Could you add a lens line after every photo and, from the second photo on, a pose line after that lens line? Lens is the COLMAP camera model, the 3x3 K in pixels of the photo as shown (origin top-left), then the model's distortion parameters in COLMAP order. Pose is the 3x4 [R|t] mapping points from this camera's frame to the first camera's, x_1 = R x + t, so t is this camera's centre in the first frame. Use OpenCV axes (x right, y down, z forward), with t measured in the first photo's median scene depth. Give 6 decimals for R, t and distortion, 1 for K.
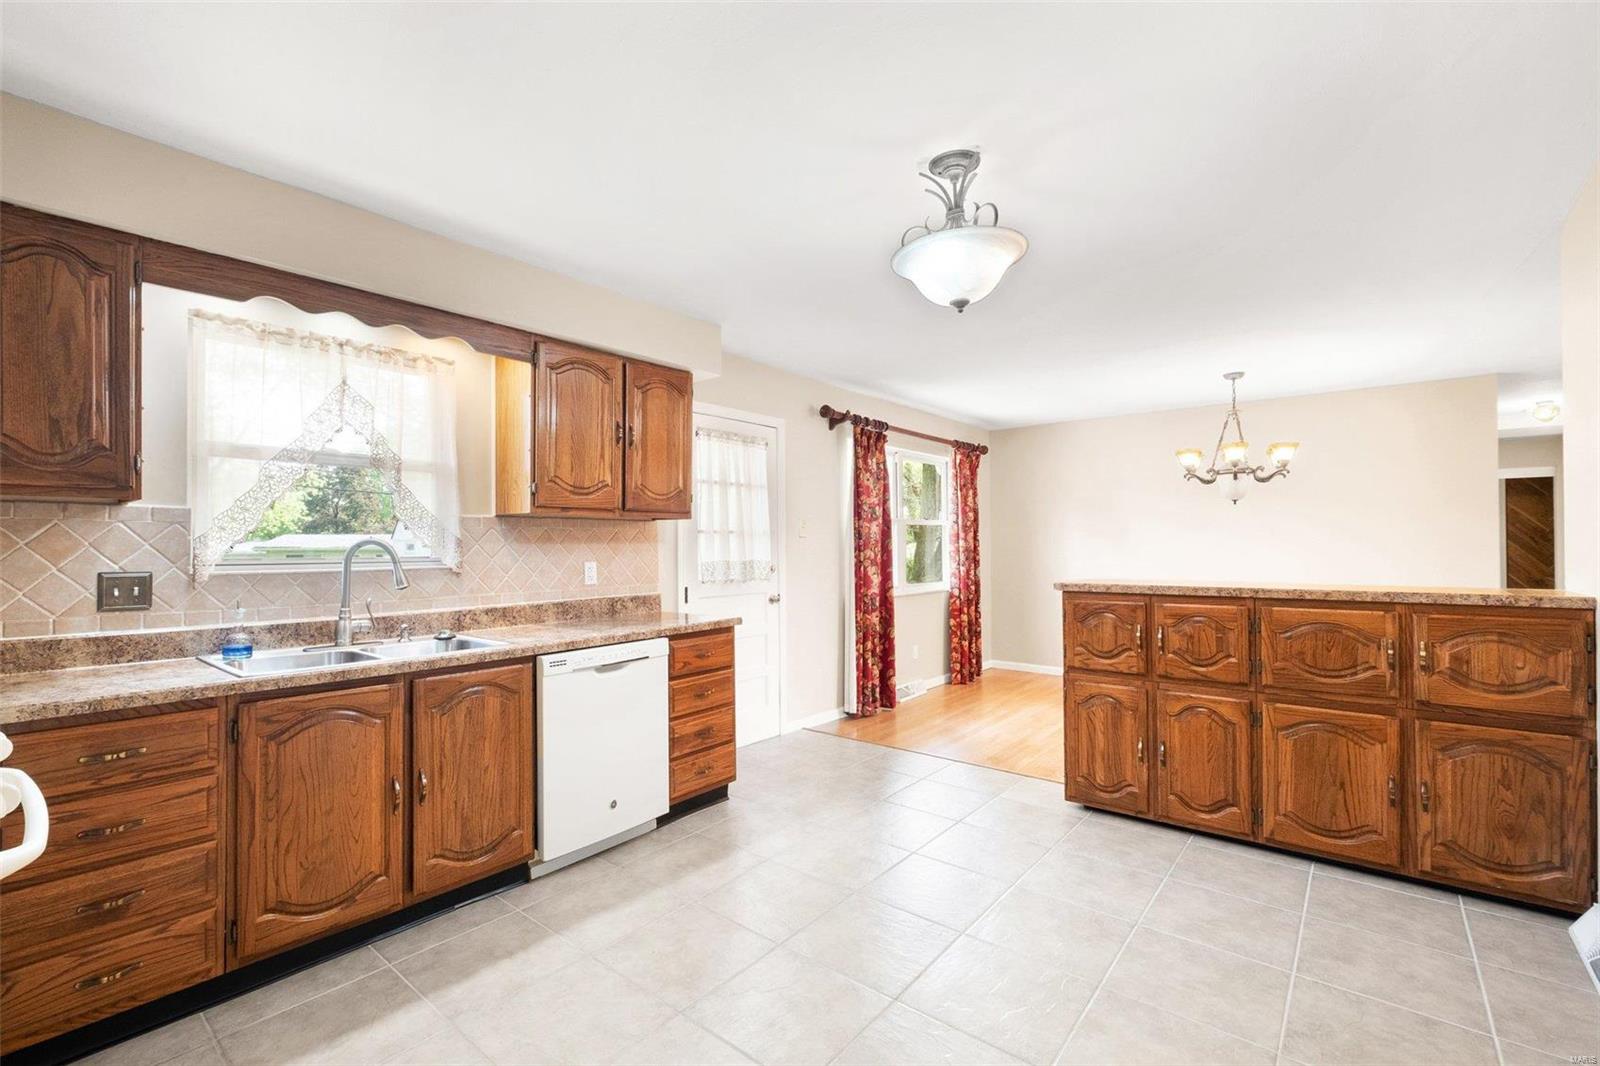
lens RADIAL K [[702.0, 0, 800.0], [0, 702.0, 537.7], [0, 0, 1]] dist [-0.001518, 0.000071]
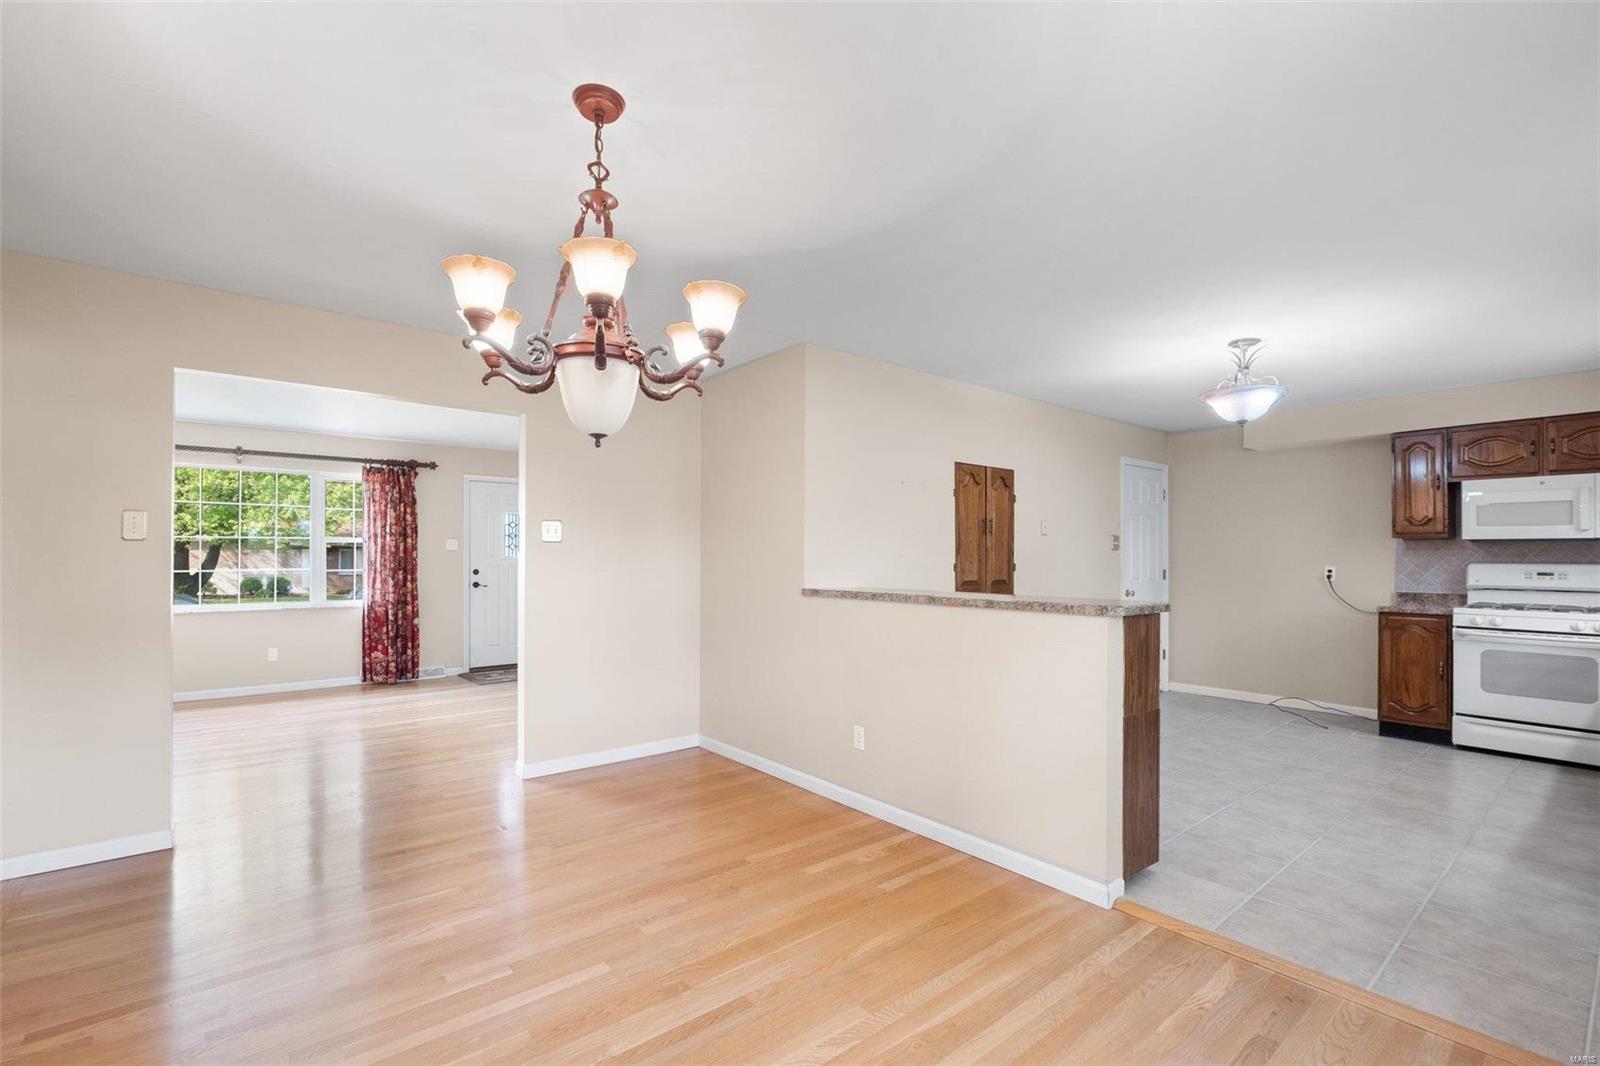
lens RADIAL K [[703.3, 0, 802.4], [0, 703.3, 554.4], [0, 0, 1]] dist [-0.002251, -0.000126]
pose [[-0.980722, 0.004413, 0.195357, 0.735246], [0.001024, 0.999847, -0.017447, 0.025383], [-0.195404, -0.016911, -0.980577, 2.242321]]
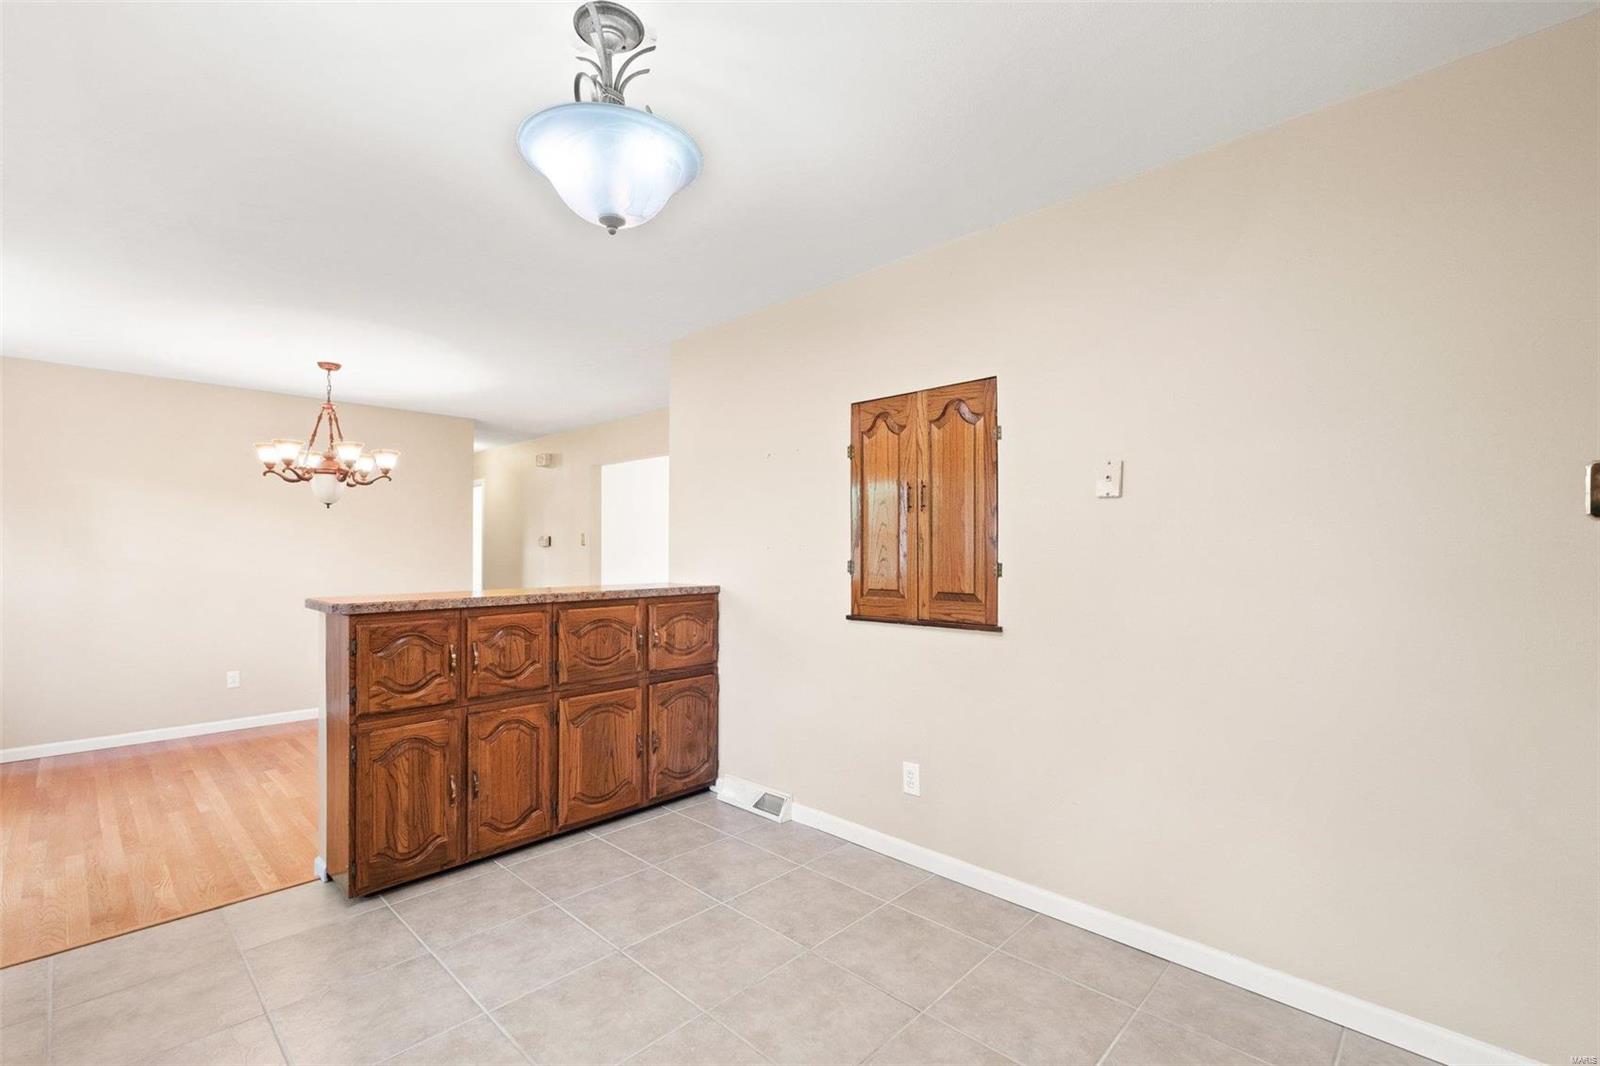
lens RADIAL K [[700.5, 0, 764.1], [0, 700.5, 547.2], [0, 0, 1]] dist [-0.001389, -0.000685]
pose [[0.101656, 0.011463, 0.994754, -0.365829], [-0.009813, 0.999897, -0.010520, 0.010601], [-0.994771, -0.008693, 0.101758, 0.583287]]
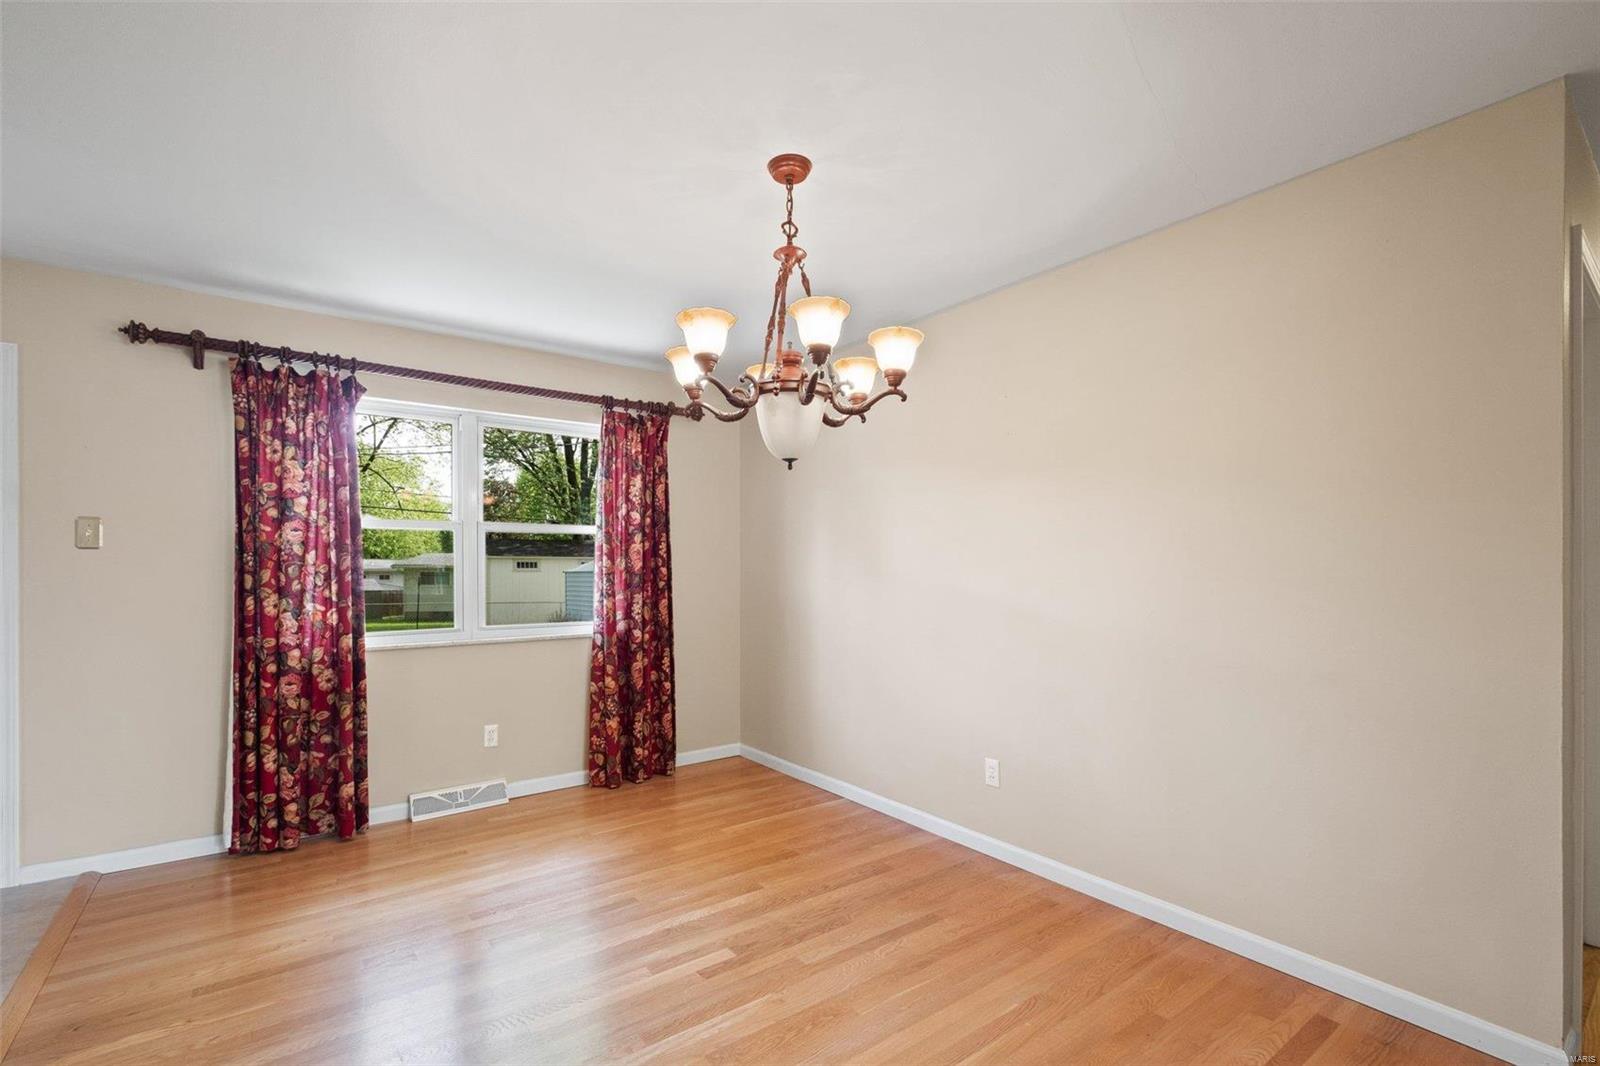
lens RADIAL K [[712.0, 0, 801.0], [0, 712.0, 565.7], [0, 0, 1]] dist [-0.001925, -0.000174]
pose [[0.970202, 0.004835, -0.242247, 1.222966], [-0.002378, 0.999943, 0.010432, 0.011194], [0.242284, -0.009545, 0.970158, 0.962635]]
